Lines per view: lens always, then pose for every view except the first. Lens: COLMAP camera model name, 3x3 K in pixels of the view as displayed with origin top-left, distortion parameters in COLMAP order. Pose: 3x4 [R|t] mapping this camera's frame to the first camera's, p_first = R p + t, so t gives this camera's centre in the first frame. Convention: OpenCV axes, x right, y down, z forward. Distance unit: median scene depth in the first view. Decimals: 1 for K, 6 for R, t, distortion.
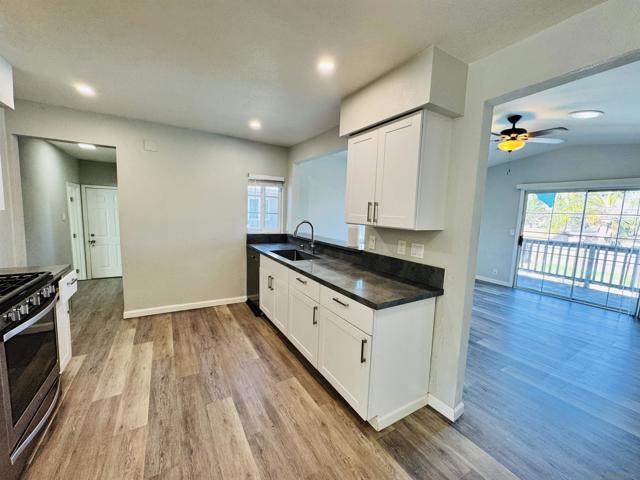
lens RADIAL K [[256.9, 0, 319.3], [0, 256.9, 238.5], [0, 0, 1]] dist [-0.000072, 0.000057]
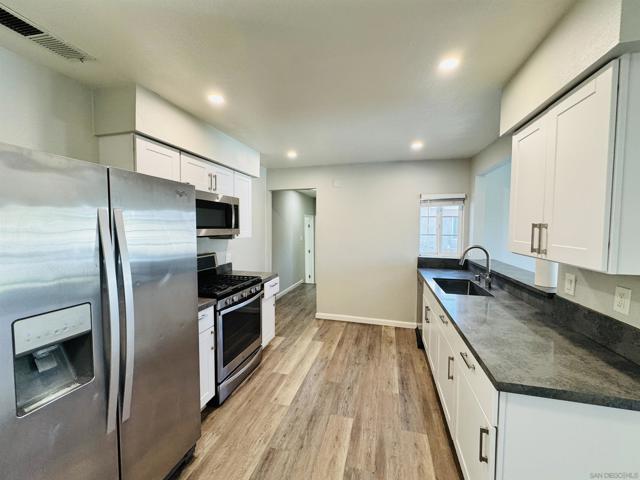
lens RADIAL K [[255.5, 0, 320.0], [0, 255.5, 240.0], [0, 0, 1]] dist [0.000089, 0.000117]
pose [[0.694988, 0.005777, -0.718998, 0.233811], [-0.054168, 0.997547, -0.044344, -0.032384], [0.716978, 0.069765, 0.693596, 0.120928]]
